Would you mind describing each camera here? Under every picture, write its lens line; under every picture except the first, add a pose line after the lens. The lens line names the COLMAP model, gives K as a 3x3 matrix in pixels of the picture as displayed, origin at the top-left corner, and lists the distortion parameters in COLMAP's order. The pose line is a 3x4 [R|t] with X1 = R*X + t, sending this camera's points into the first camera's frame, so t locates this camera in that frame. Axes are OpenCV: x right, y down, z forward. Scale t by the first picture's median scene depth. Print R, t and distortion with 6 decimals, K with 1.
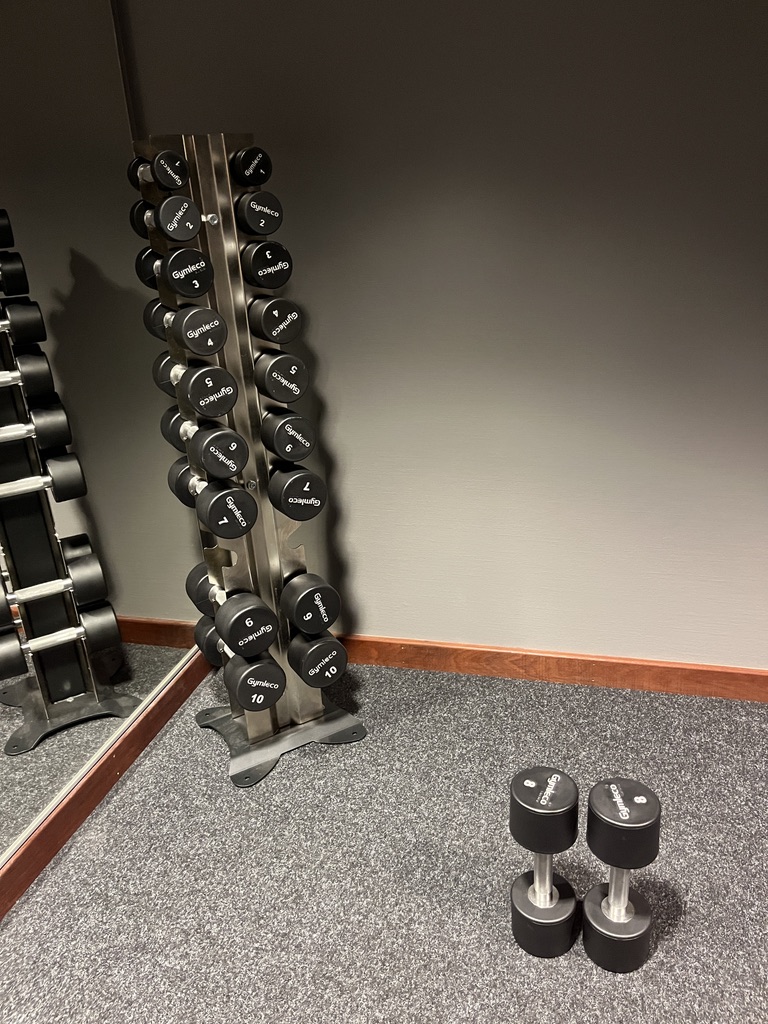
lens RADIAL K [[784.2, 0, 384.2], [0, 784.2, 515.6], [0, 0, 1]] dist [0.062113, -0.097231]
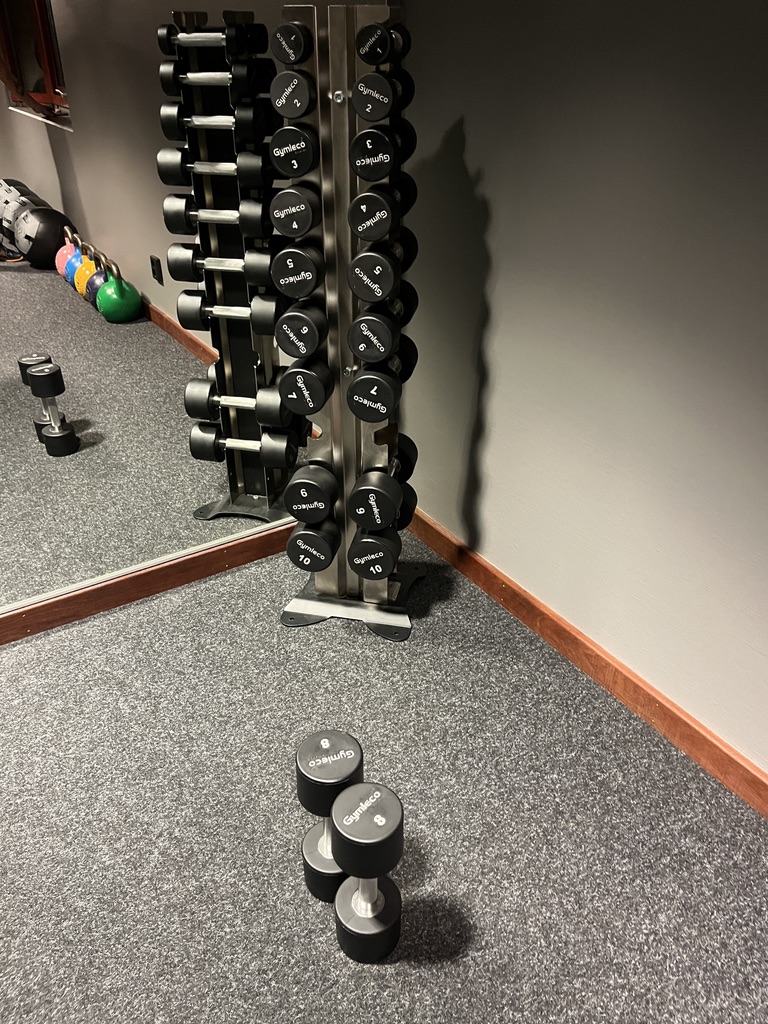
lens RADIAL K [[784.2, 0, 384.2], [0, 784.2, 515.6], [0, 0, 1]] dist [0.062113, -0.097231]
pose [[0.737484, 0.408458, -0.537847, 0.488485], [-0.295580, 0.911266, 0.286751, -0.173053], [0.607248, -0.052498, 0.792776, 0.197440]]
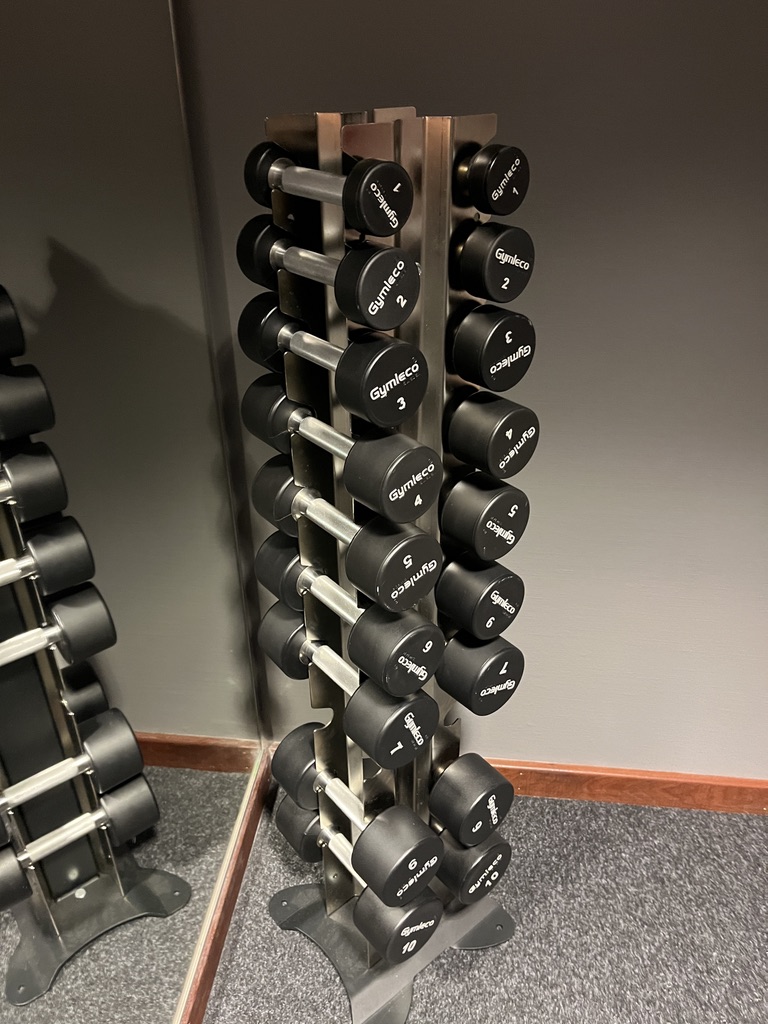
lens RADIAL K [[785.3, 0, 373.0], [0, 785.3, 506.9], [0, 0, 1]] dist [0.057666, -0.098234]
pose [[0.986094, -0.030742, 0.163320, -0.293880], [0.006321, 0.988969, 0.147991, -0.253870], [-0.166068, -0.144901, 0.975410, 0.380575]]
